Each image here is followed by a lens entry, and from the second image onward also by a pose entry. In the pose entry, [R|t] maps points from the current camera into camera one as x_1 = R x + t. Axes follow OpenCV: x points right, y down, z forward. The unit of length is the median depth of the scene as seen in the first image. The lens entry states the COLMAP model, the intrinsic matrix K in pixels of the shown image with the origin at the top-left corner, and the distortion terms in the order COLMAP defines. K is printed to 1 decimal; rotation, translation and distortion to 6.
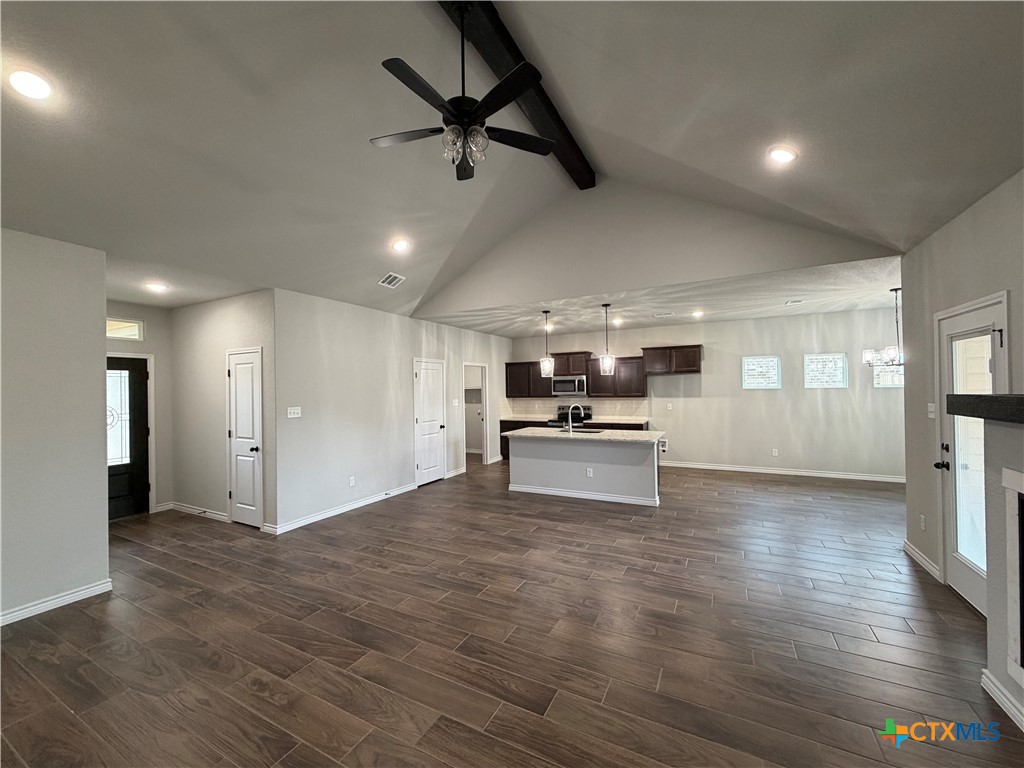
lens RADIAL K [[407.8, 0, 510.1], [0, 407.8, 385.0], [0, 0, 1]] dist [-0.001433, -0.000140]
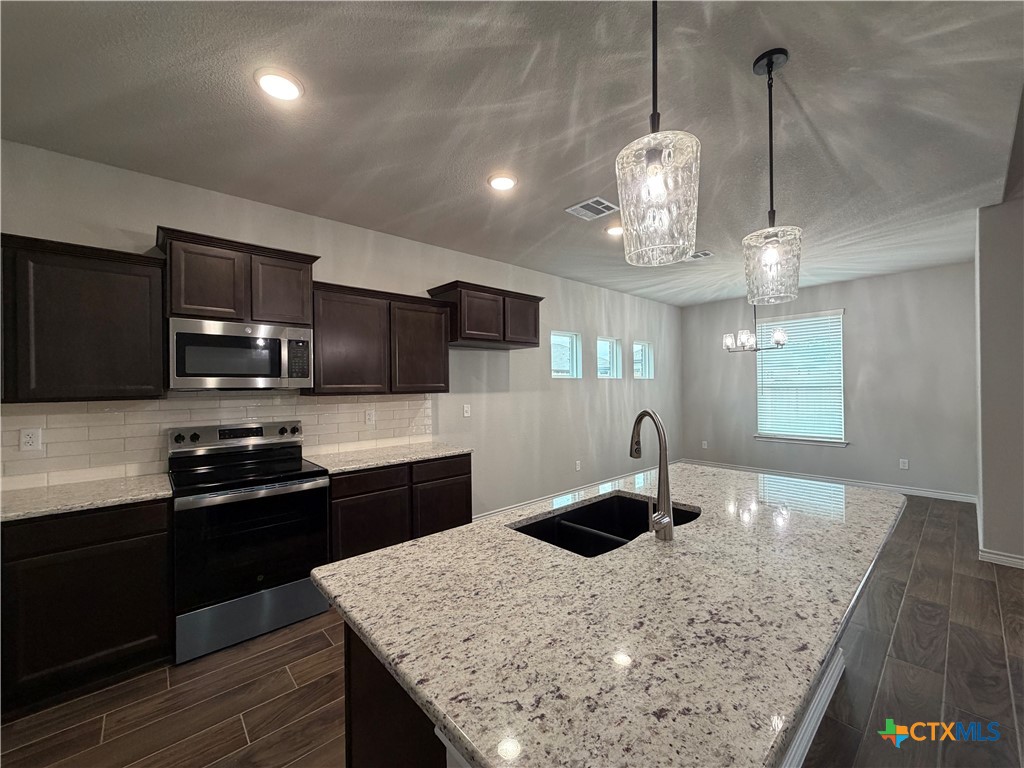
lens RADIAL K [[407.8, 0, 510.1], [0, 407.8, 385.0], [0, 0, 1]] dist [-0.001433, -0.000140]
pose [[0.349183, 0.013483, 0.936957, -0.092929], [-0.000848, 0.999901, -0.014073, 0.036354], [-0.937054, 0.004120, 0.349160, 1.006396]]
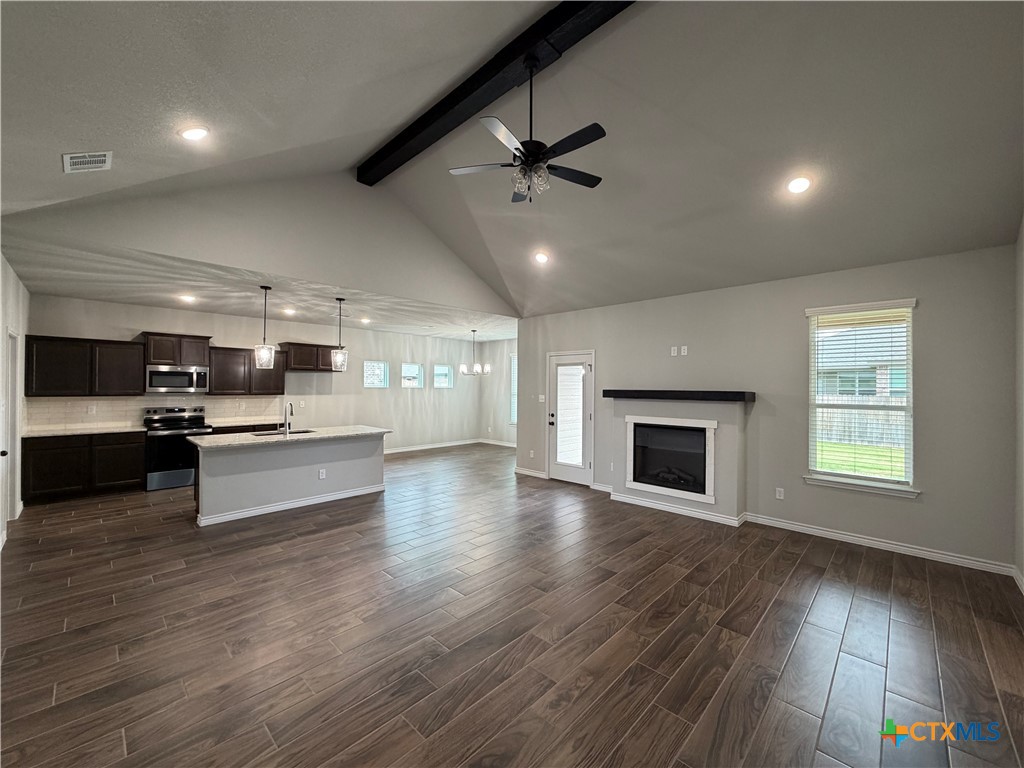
lens RADIAL K [[407.8, 0, 510.1], [0, 407.8, 385.0], [0, 0, 1]] dist [-0.001433, -0.000140]
pose [[0.280799, 0.021773, 0.959520, -0.549879], [-0.019769, 0.999662, -0.016898, 0.017258], [-0.959563, -0.014224, 0.281134, 0.308302]]
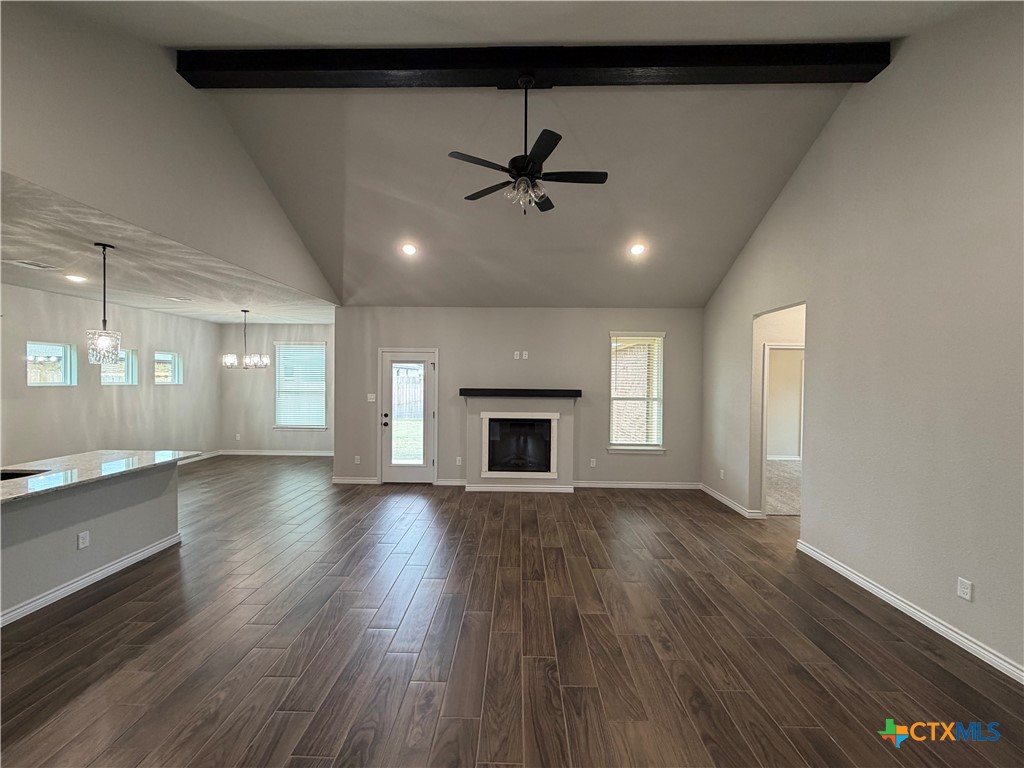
lens RADIAL K [[407.8, 0, 510.1], [0, 407.8, 385.0], [0, 0, 1]] dist [-0.001433, -0.000140]
pose [[-0.447474, -0.001898, 0.894295, -0.521617], [-0.009786, 0.999948, -0.002774, 0.001278], [-0.894243, -0.009992, -0.447469, 0.689308]]
